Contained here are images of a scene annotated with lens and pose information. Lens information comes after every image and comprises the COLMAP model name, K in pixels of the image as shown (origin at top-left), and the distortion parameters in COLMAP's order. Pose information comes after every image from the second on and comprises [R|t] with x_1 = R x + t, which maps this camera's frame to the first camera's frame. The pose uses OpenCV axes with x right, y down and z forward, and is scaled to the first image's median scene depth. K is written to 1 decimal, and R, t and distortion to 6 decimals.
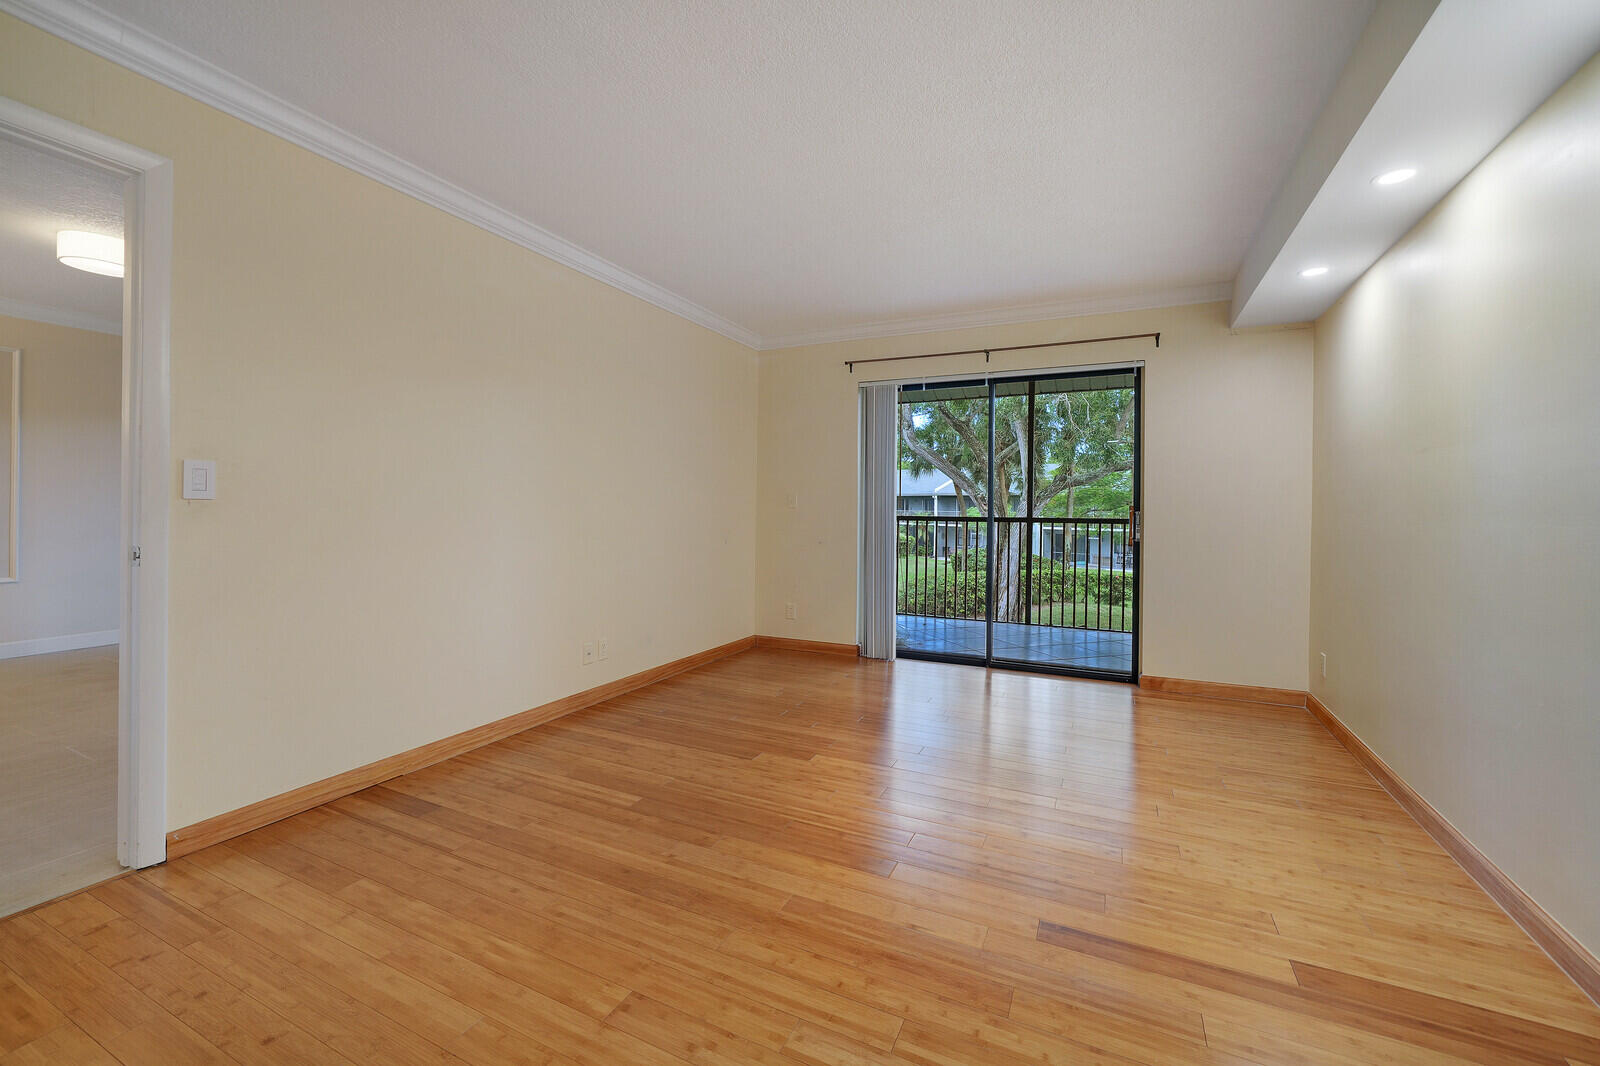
lens RADIAL K [[637.4, 0, 803.2], [0, 637.4, 504.3], [0, 0, 1]] dist [0.000535, -0.000089]
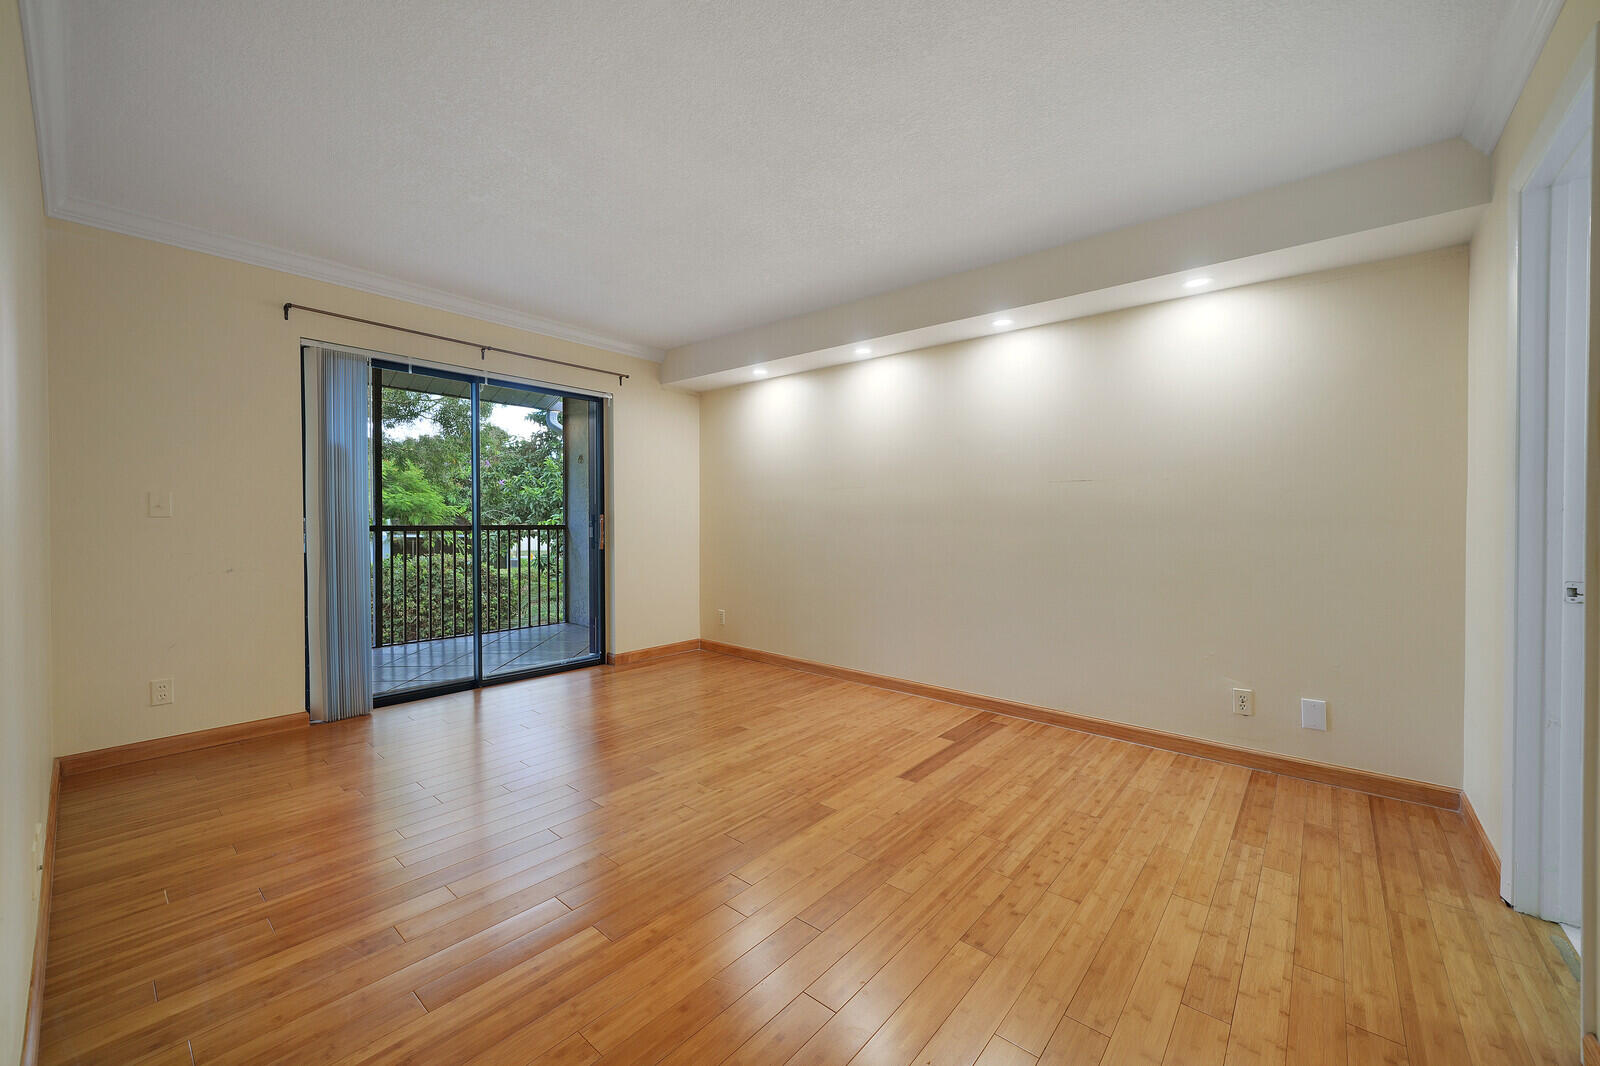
lens RADIAL K [[617.2, 0, 792.8], [0, 617.2, 530.1], [0, 0, 1]] dist [-0.003226, -0.000153]
pose [[0.270236, -0.022559, 0.962530, -0.777905], [-0.014061, 0.999526, 0.027373, -0.011461], [-0.962691, -0.020931, 0.269791, 0.546937]]
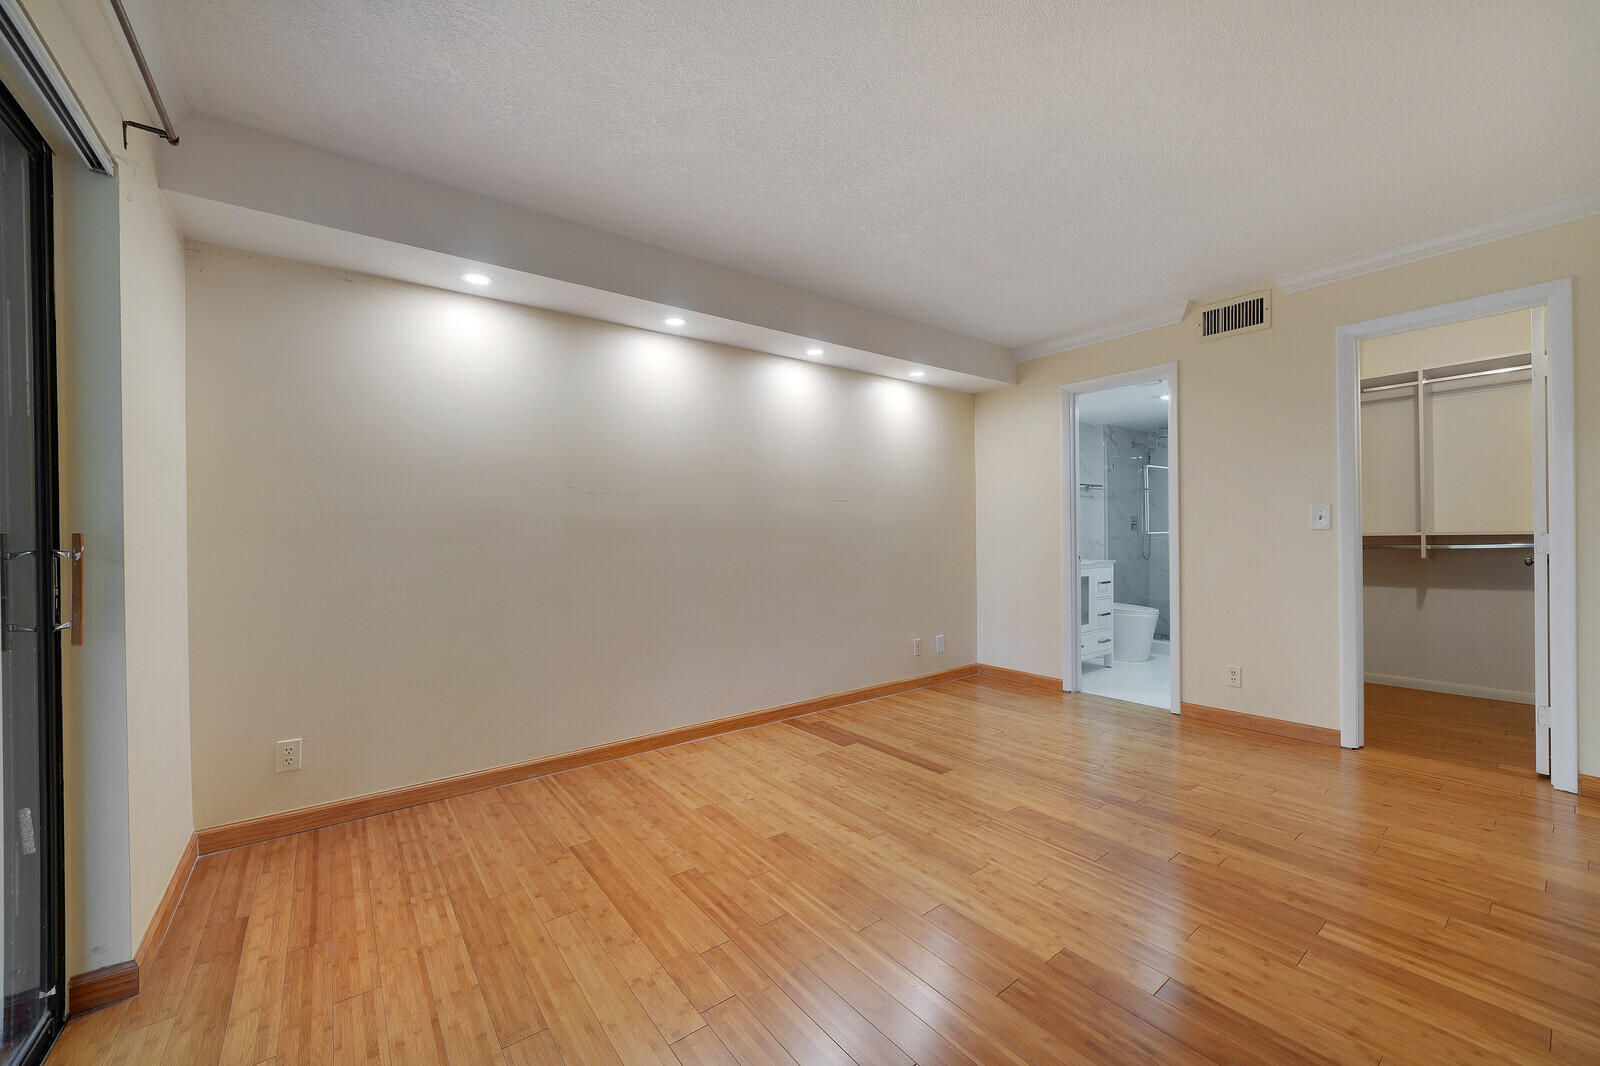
lens RADIAL K [[617.2, 0, 792.8], [0, 617.2, 530.1], [0, 0, 1]] dist [-0.003226, -0.000153]
pose [[-0.885333, 0.004583, 0.464935, -0.040216], [-0.000888, 0.999933, -0.011546, -0.002704], [-0.464957, -0.010635, -0.885269, 1.752923]]
